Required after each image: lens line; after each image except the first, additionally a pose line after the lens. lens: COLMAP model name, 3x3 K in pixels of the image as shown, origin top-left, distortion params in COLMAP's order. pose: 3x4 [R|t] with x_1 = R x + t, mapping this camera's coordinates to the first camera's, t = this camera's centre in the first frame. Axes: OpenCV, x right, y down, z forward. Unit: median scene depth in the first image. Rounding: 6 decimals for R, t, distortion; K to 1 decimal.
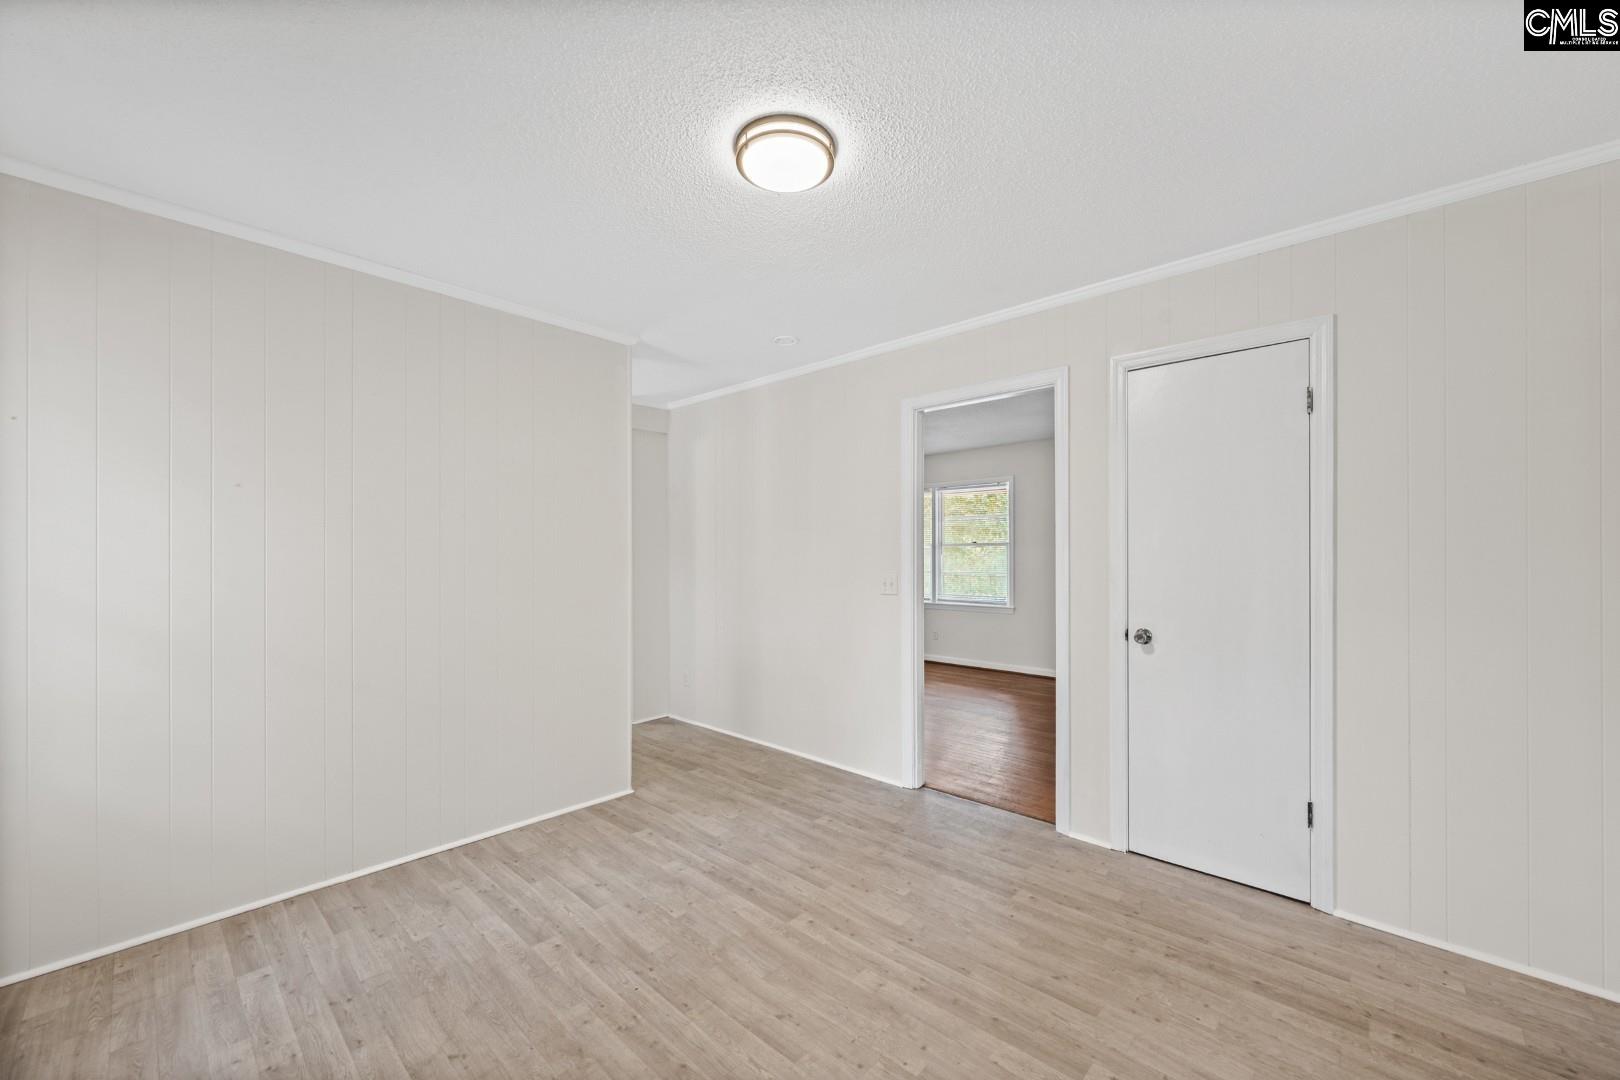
lens RADIAL K [[639.3, 0, 814.4], [0, 639.3, 552.0], [0, 0, 1]] dist [-0.000198, 0.000087]
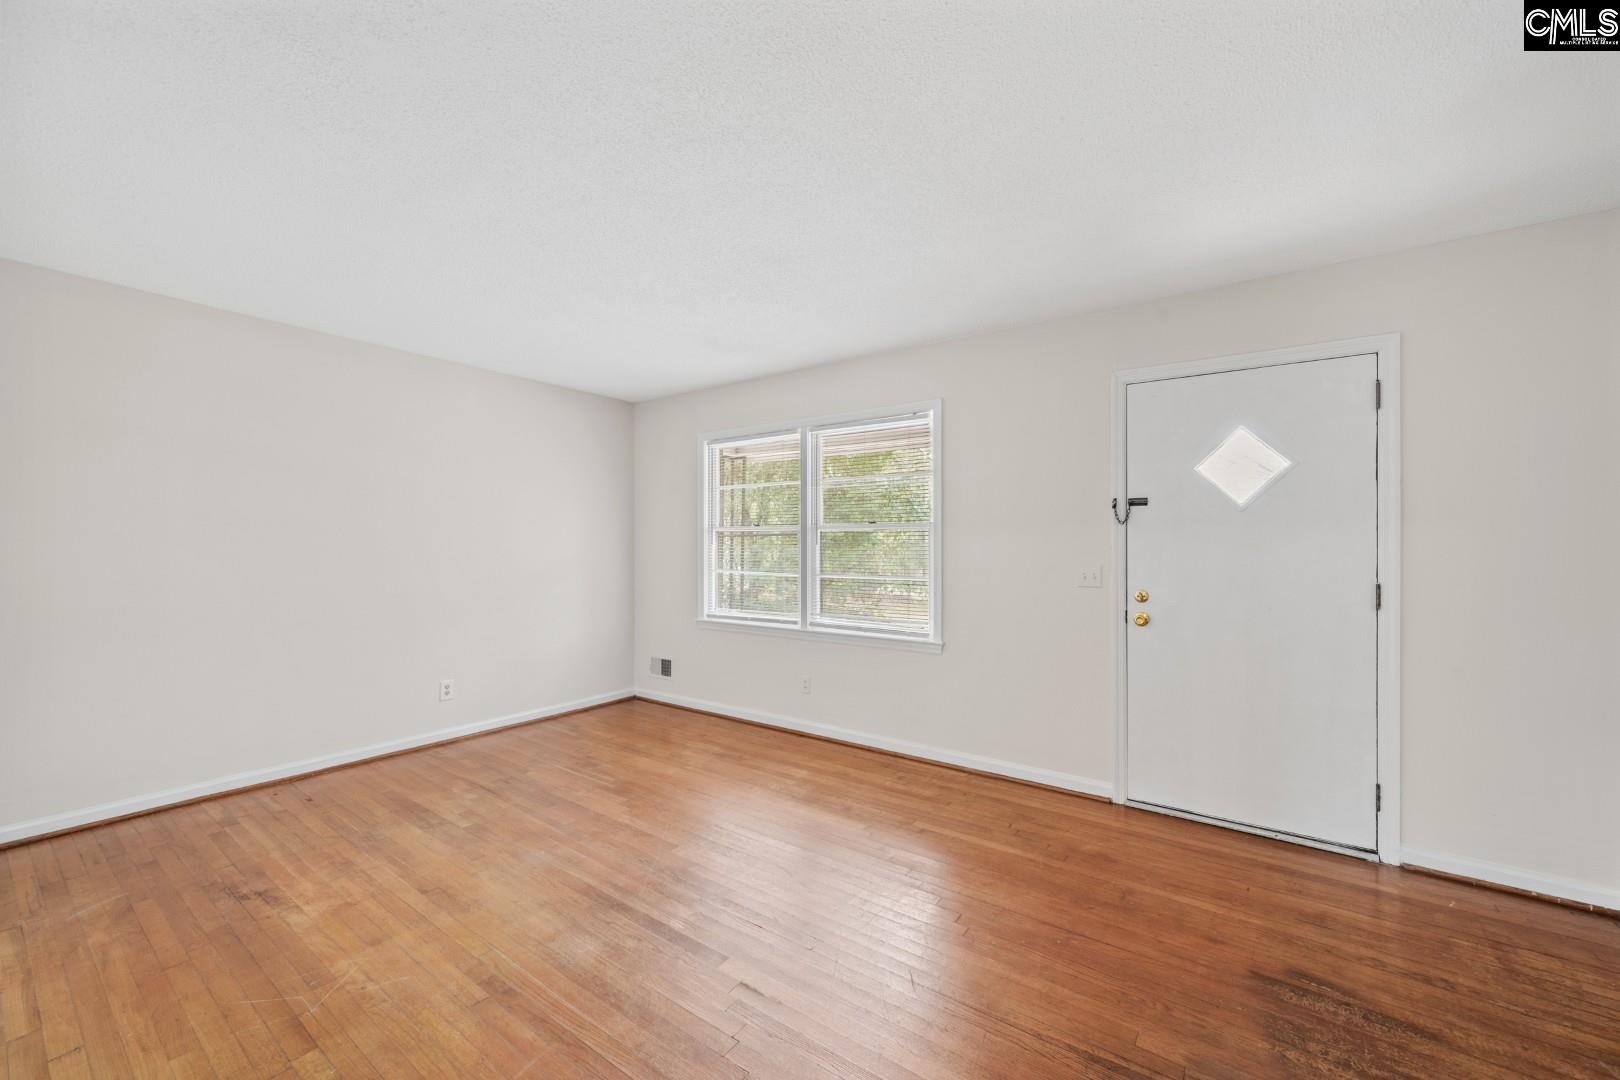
lens RADIAL K [[634.2, 0, 810.0], [0, 634.2, 540.0], [0, 0, 1]] dist [-0.000153, 0.000193]
pose [[0.992722, 0.001990, 0.120412, 0.352492], [-0.001768, 0.999997, -0.001955, 0.002776], [-0.120416, 0.001728, 0.992722, 1.242832]]
